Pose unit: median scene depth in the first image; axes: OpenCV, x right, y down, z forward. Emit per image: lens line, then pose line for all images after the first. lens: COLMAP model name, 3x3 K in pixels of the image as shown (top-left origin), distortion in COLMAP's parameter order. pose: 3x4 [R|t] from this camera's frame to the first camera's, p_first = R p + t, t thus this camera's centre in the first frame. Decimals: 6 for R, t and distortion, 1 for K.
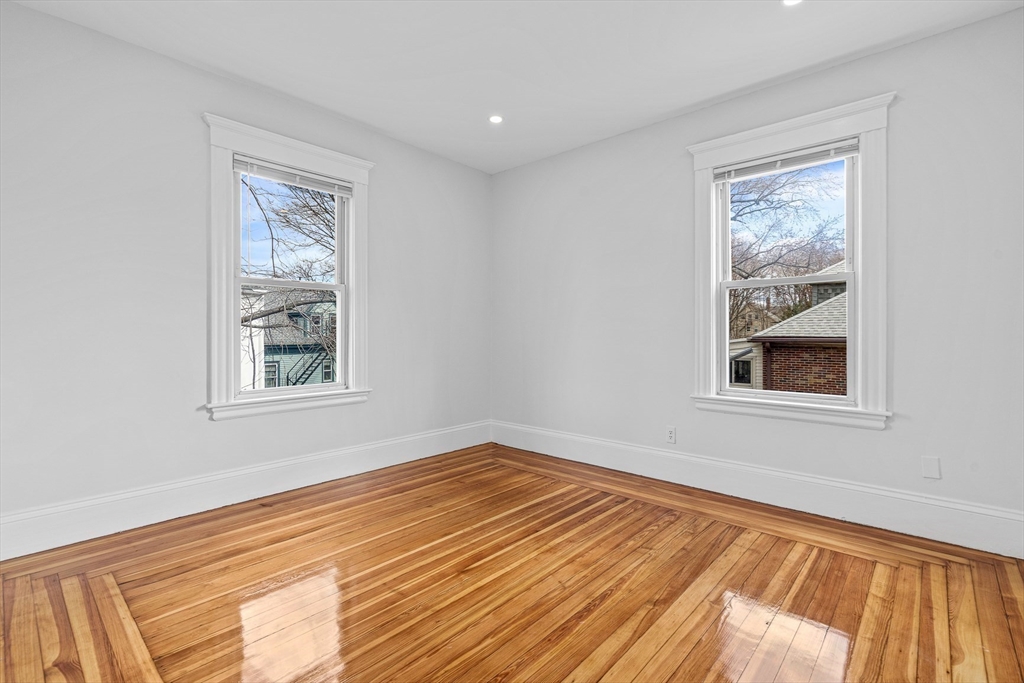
lens RADIAL K [[470.4, 0, 509.0], [0, 470.4, 338.1], [0, 0, 1]] dist [0.003766, -0.000357]
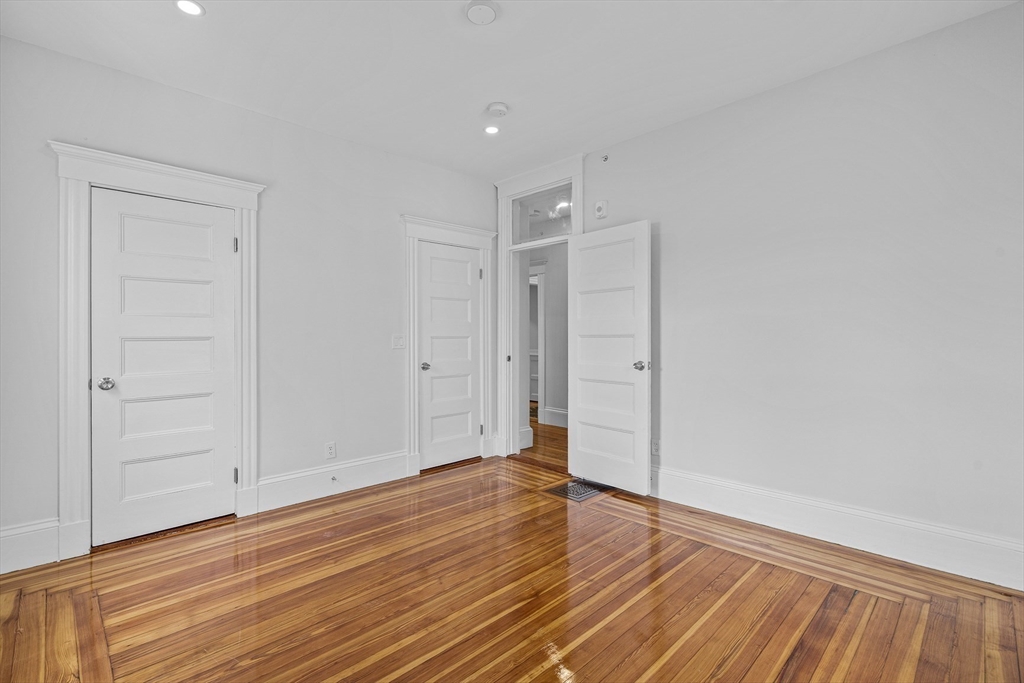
lens RADIAL K [[470.4, 0, 506.4], [0, 470.4, 342.5], [0, 0, 1]] dist [0.003766, -0.000357]
pose [[-0.998154, 0.000960, 0.060721, -0.103175], [0.001977, 0.999859, 0.016693, -0.048909], [-0.060697, 0.016782, -0.998015, 1.973754]]
